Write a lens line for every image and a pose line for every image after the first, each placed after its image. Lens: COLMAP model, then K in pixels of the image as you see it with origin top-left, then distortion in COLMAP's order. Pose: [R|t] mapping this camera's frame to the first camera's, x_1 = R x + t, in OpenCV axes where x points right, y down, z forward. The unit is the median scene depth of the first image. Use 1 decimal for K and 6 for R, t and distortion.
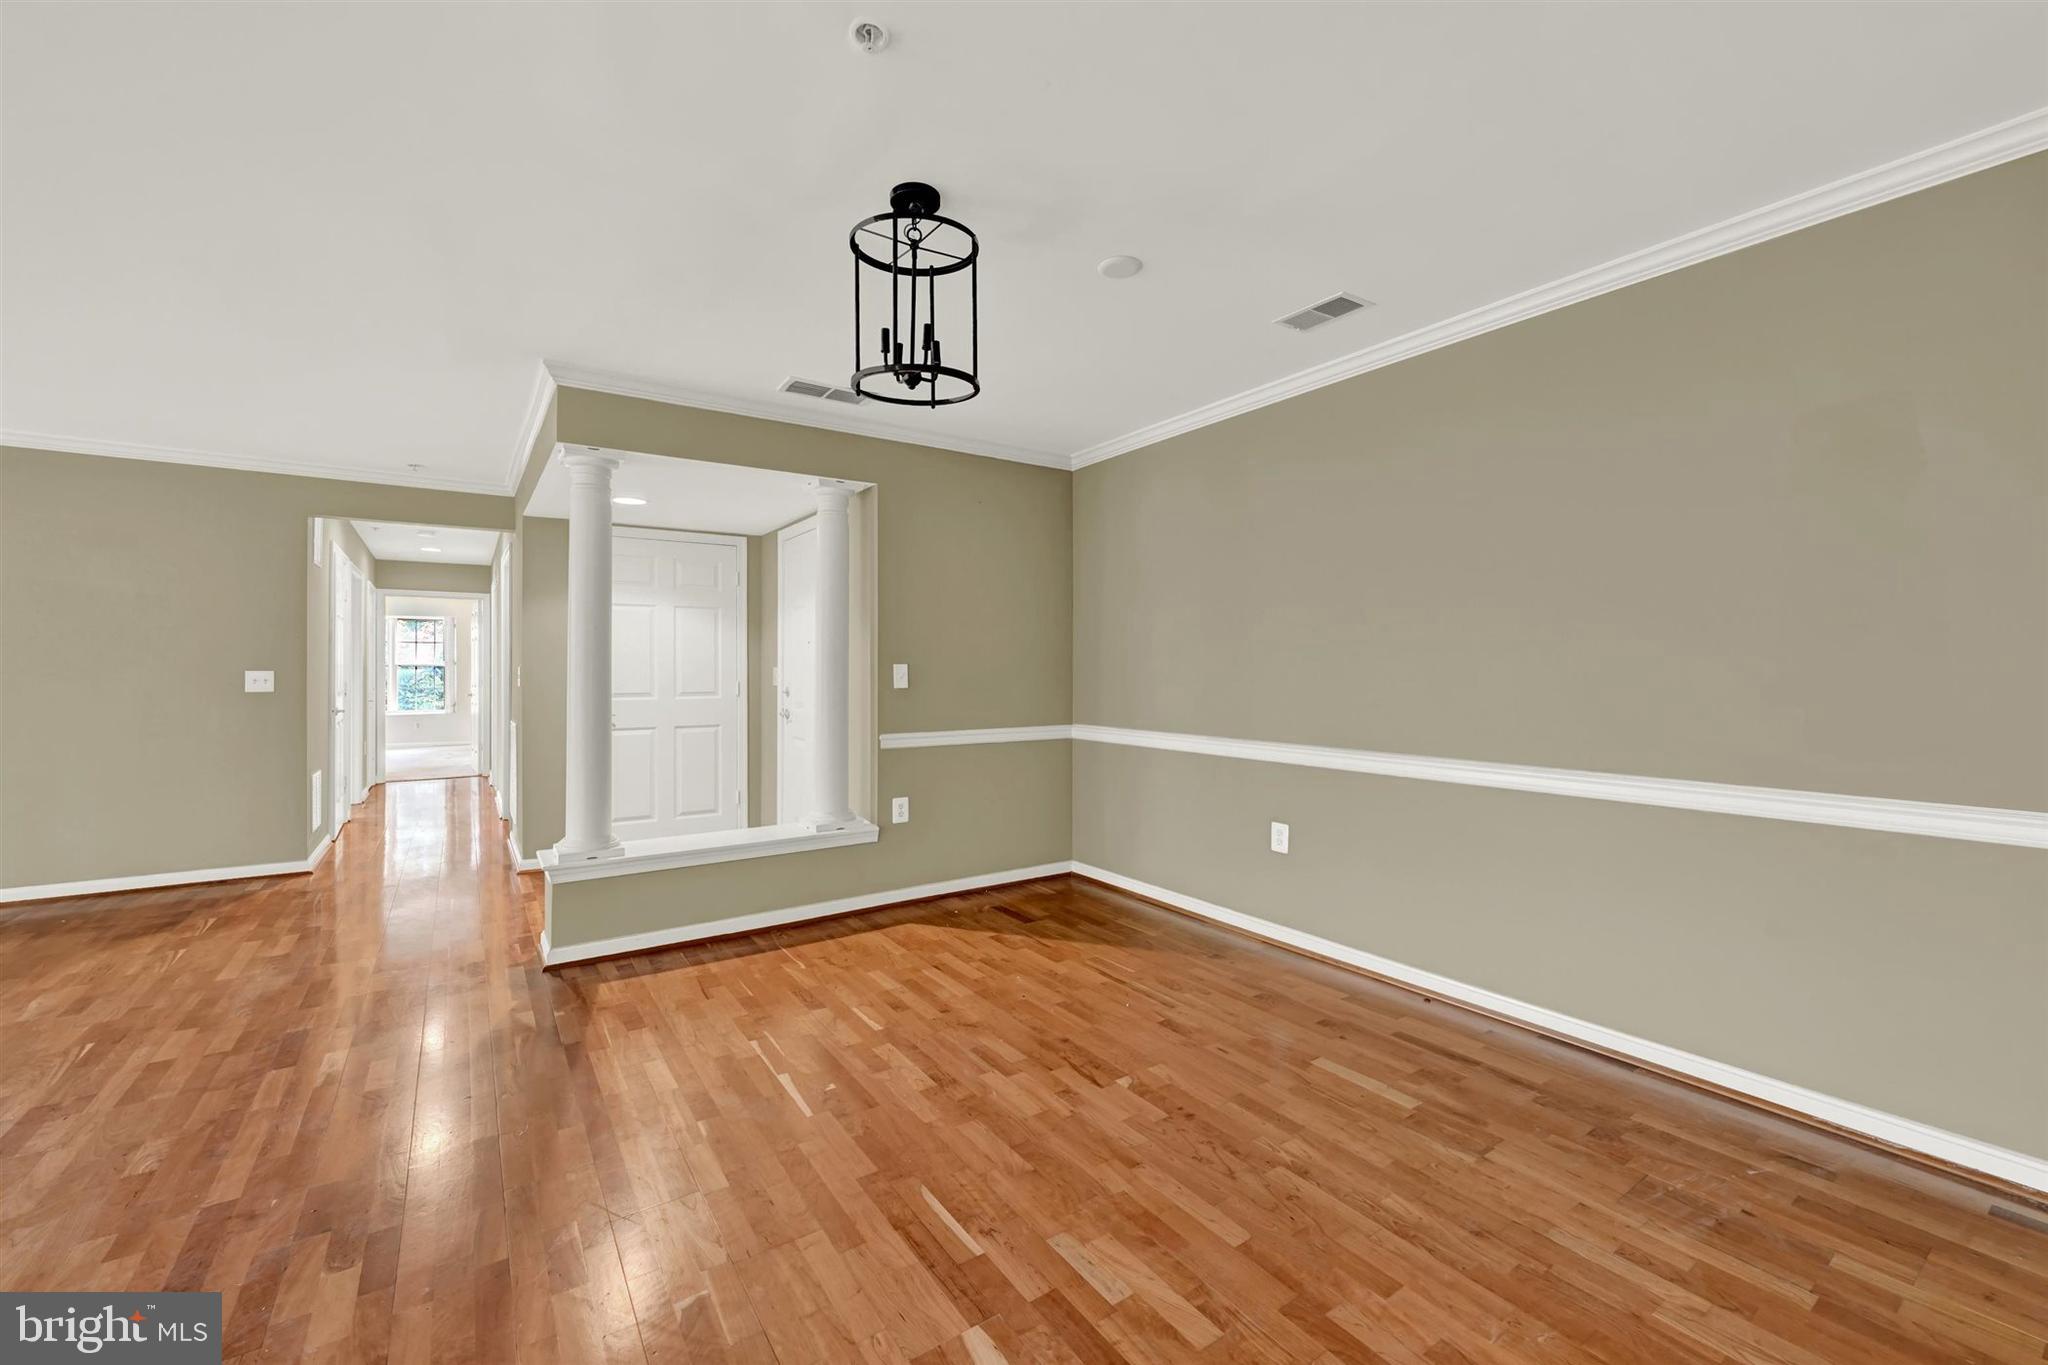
lens RADIAL K [[820.4, 0, 1015.9], [0, 820.4, 667.9], [0, 0, 1]] dist [0.000229, 0.000018]
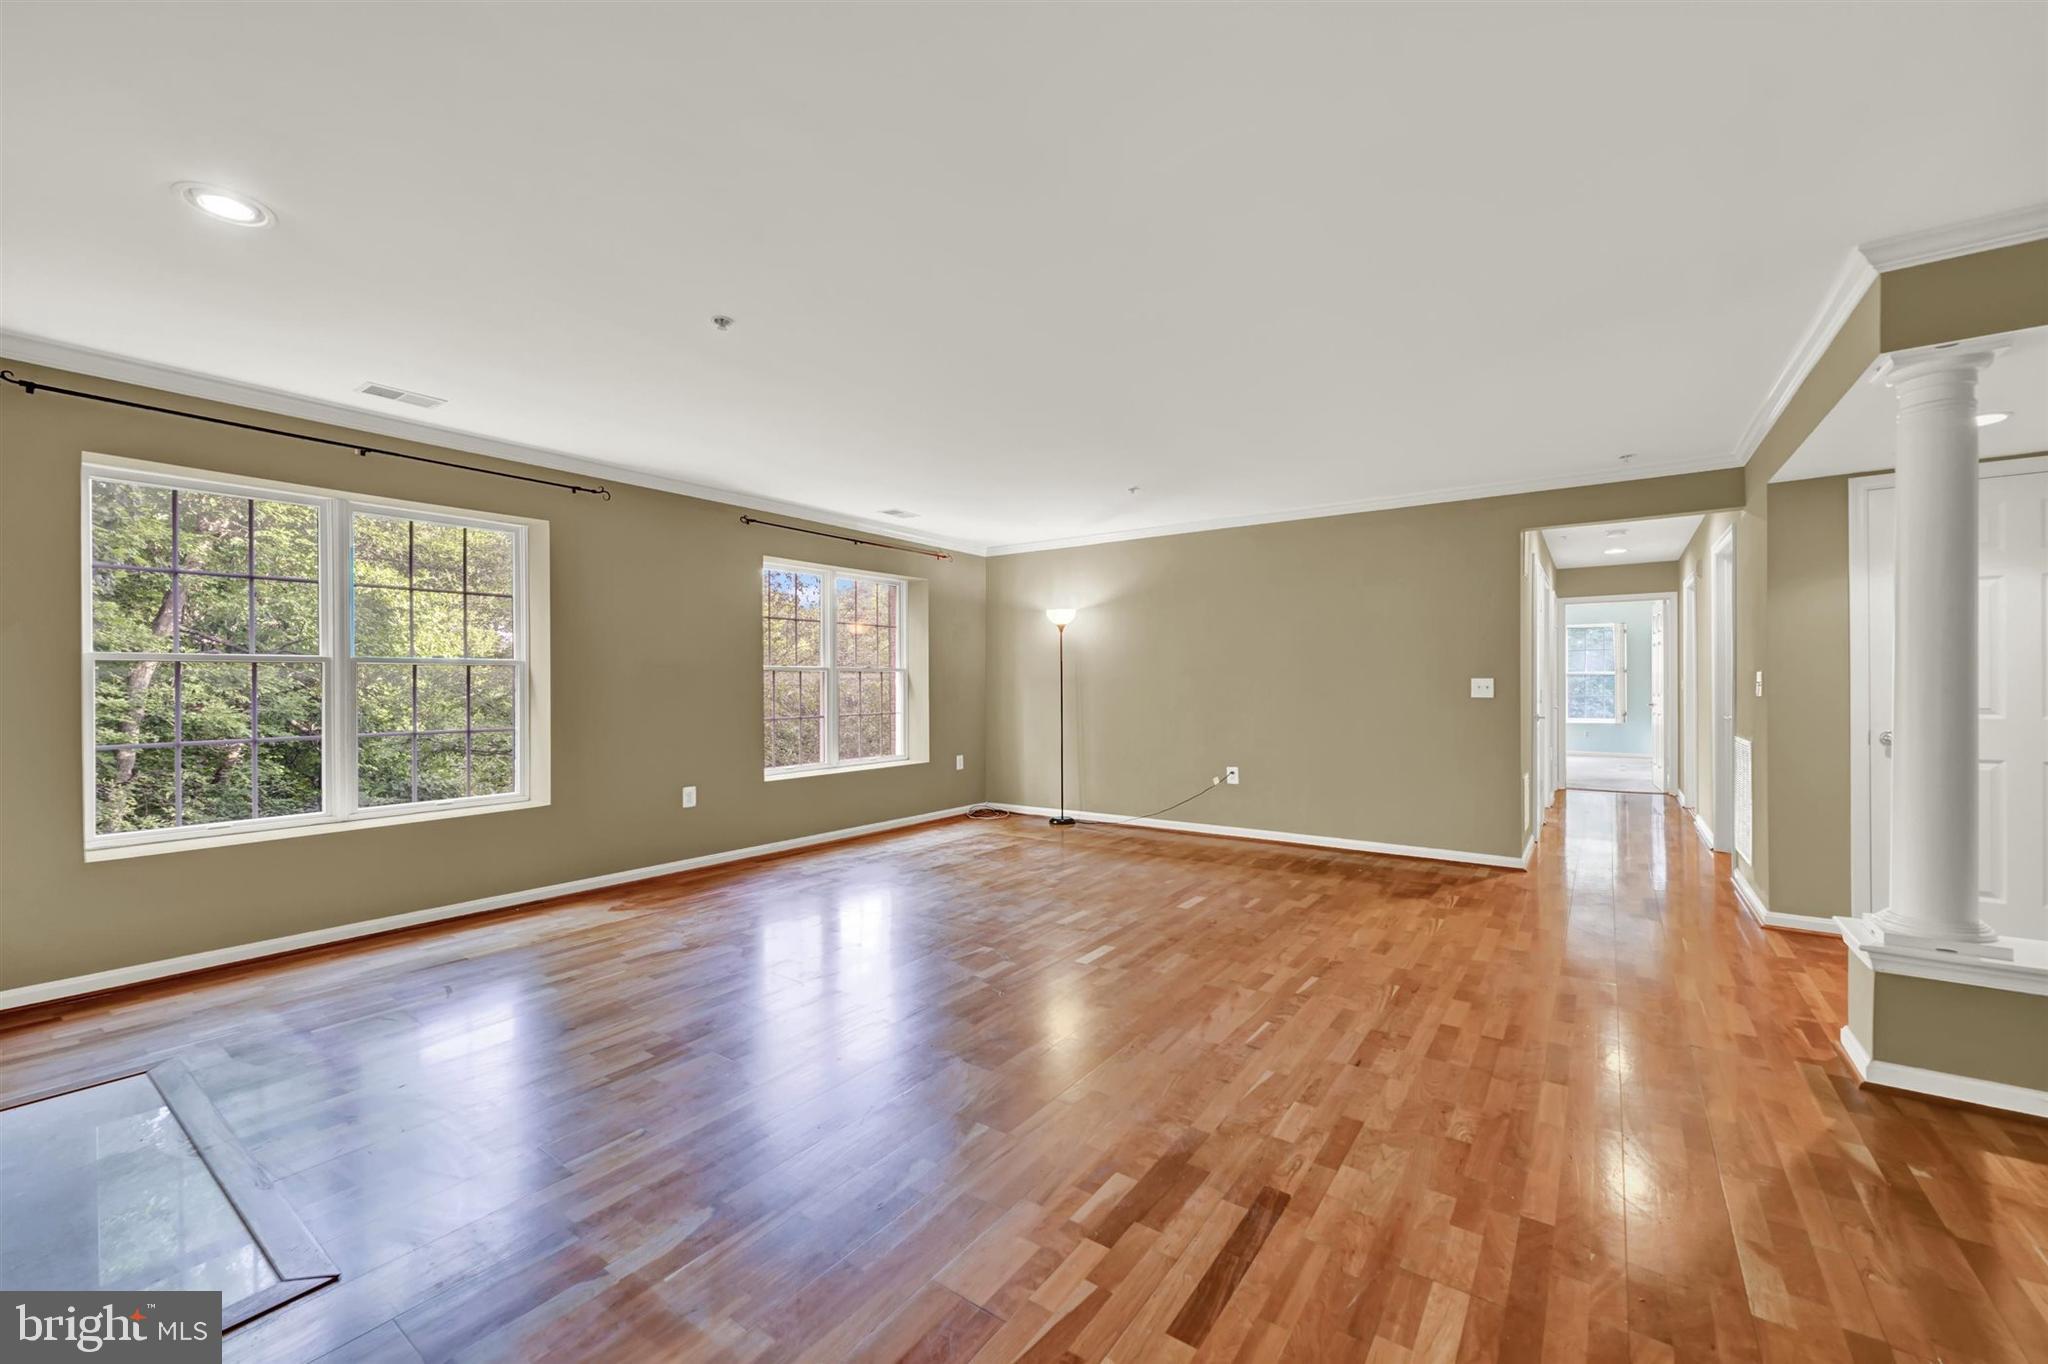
lens RADIAL K [[820.4, 0, 1018.8], [0, 820.4, 678.5], [0, 0, 1]] dist [0.000229, 0.000018]
pose [[0.345704, -0.005008, -0.938330, -0.144095], [0.007367, 0.999969, -0.002623, 0.002977], [0.938315, -0.006006, 0.345730, 0.048213]]
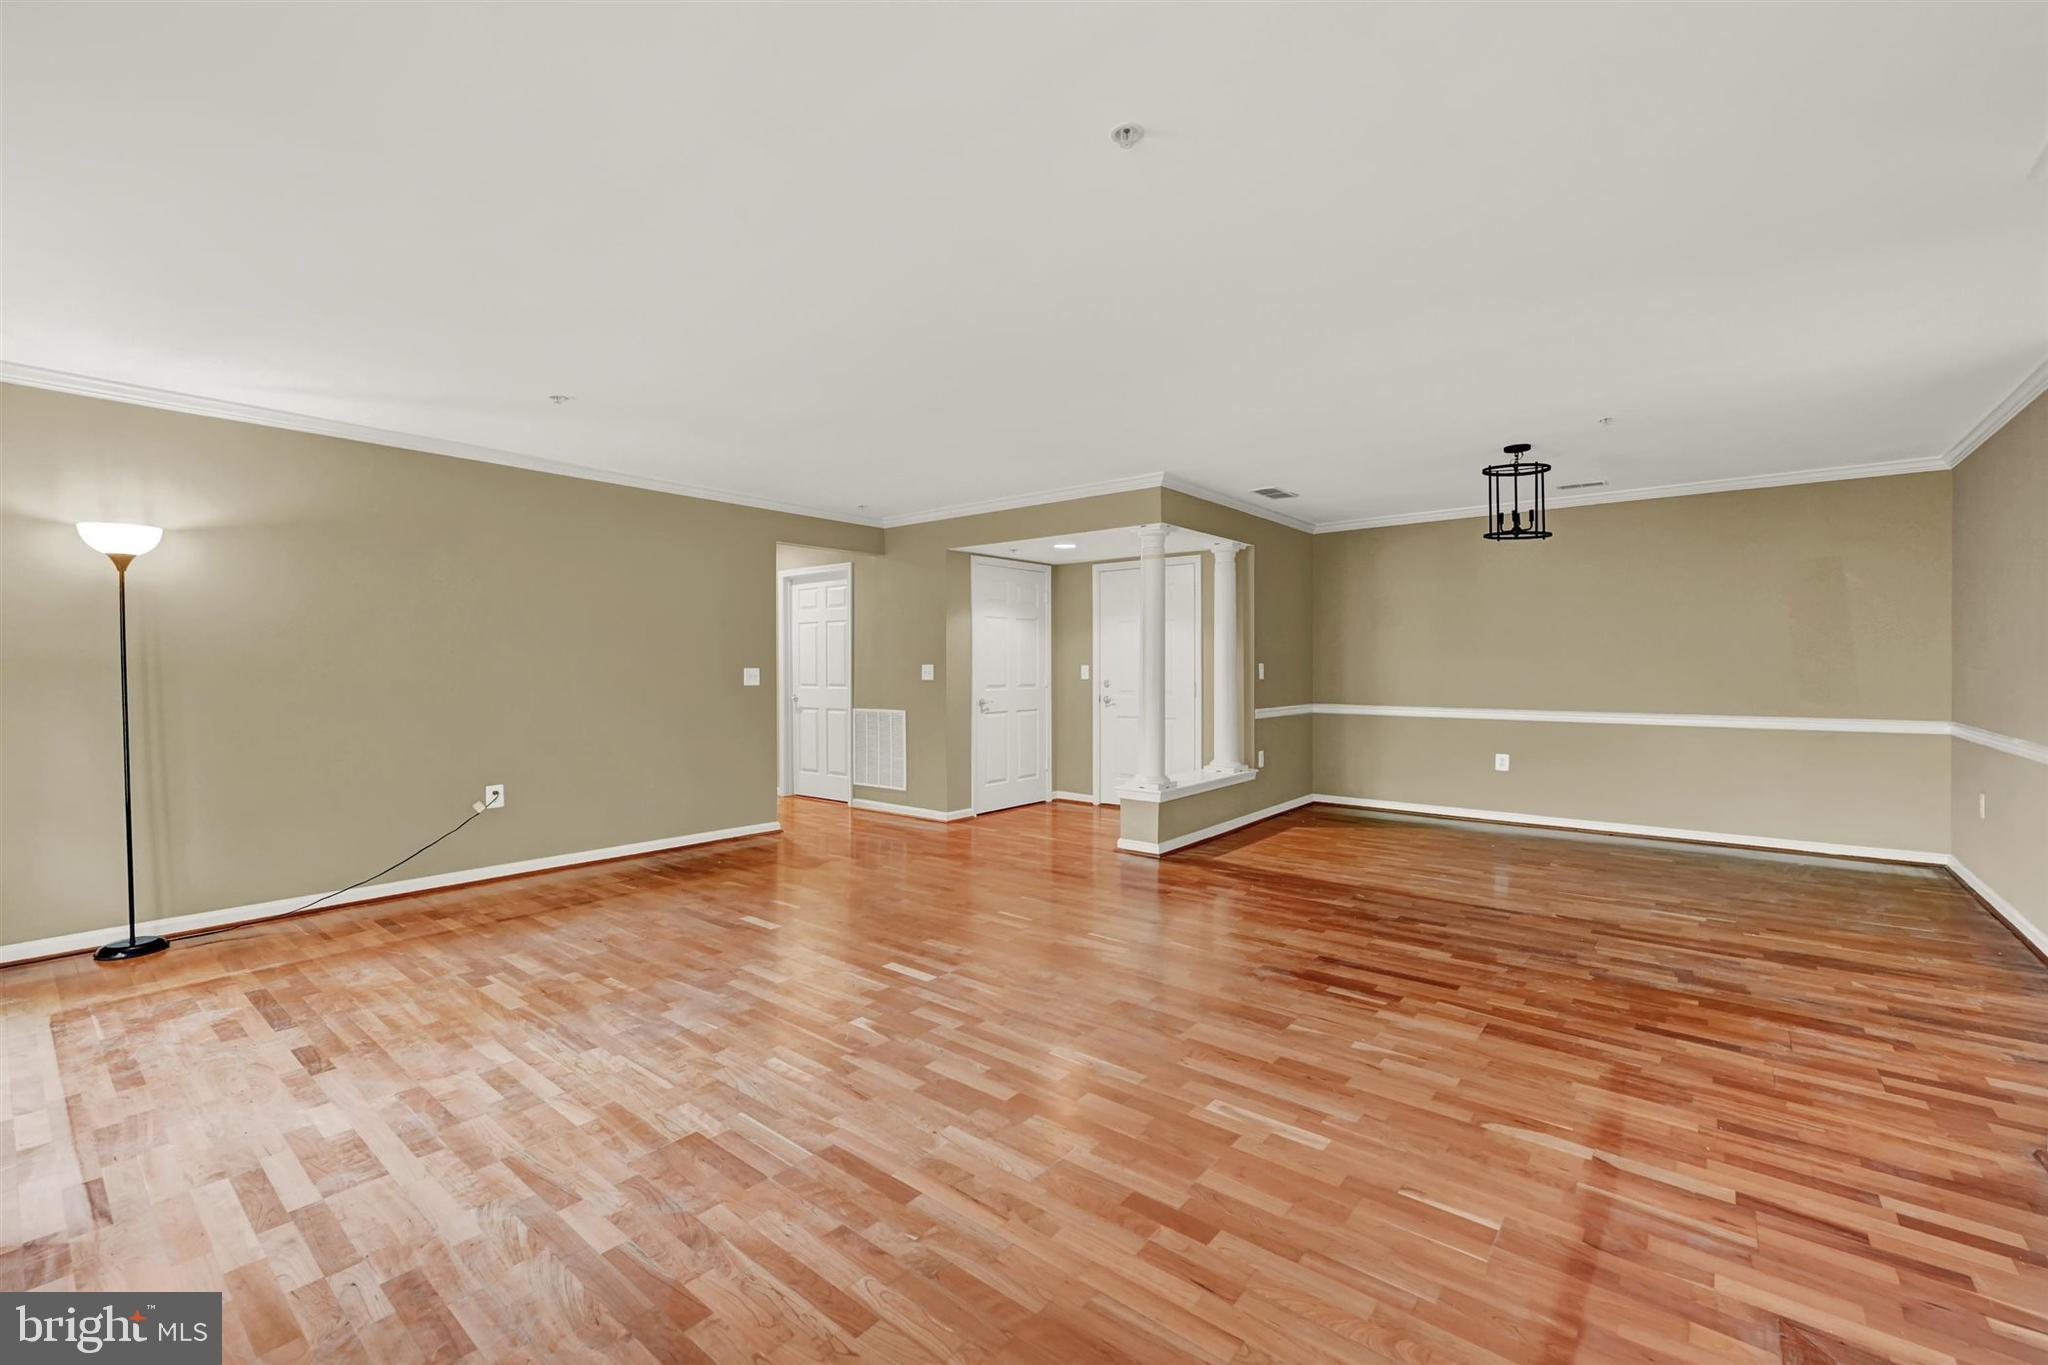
lens RADIAL K [[854.1, 0, 1025.3], [0, 854.1, 675.7], [0, 0, 1]] dist [-0.004201, 0.000565]
pose [[0.956809, -0.002726, 0.290704, -1.271505], [-0.000728, 0.999930, 0.011772, -0.000381], [-0.290716, -0.011475, 0.956741, -0.485738]]
